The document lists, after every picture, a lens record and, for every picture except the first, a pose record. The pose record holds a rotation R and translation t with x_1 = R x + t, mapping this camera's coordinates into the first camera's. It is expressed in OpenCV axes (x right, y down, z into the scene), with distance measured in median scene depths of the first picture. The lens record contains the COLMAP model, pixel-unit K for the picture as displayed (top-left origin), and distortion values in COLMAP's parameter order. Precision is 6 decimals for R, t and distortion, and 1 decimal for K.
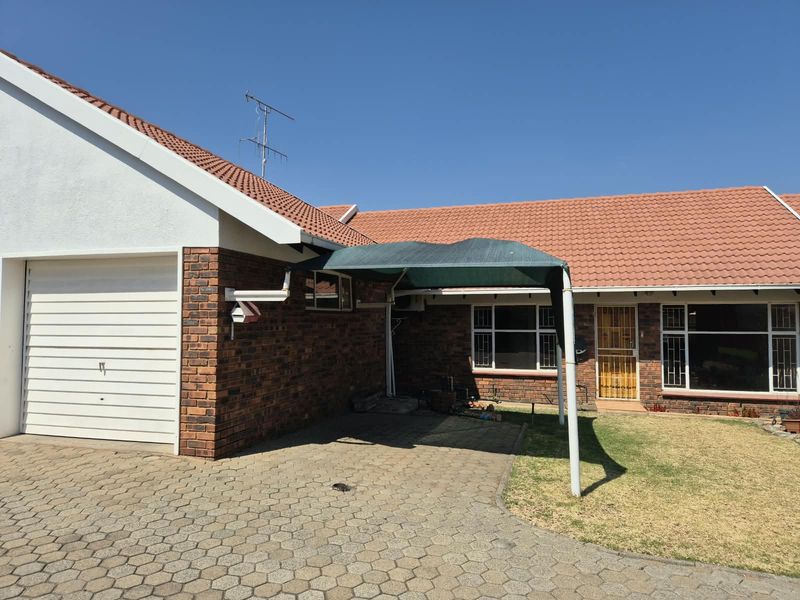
lens RADIAL K [[537.3, 0, 397.5], [0, 537.3, 298.1], [0, 0, 1]] dist [0.036469, -0.011588]
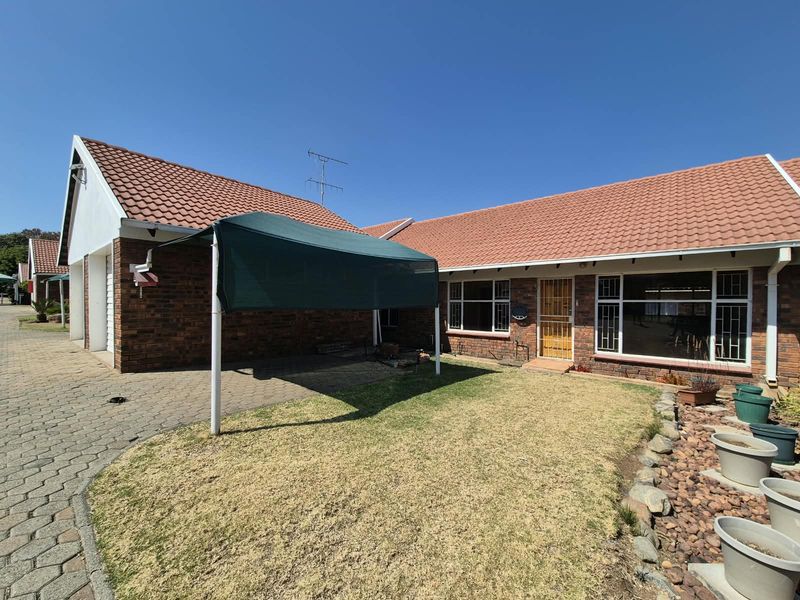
lens RADIAL K [[329.3, 0, 401.2], [0, 329.3, 304.5], [0, 0, 1]] dist [0.001950, 0.000379]
pose [[0.915906, 0.003796, -0.401376, 0.393075], [0.015252, 0.998904, 0.044250, 0.034709], [0.401104, -0.046650, 0.914844, 0.230354]]
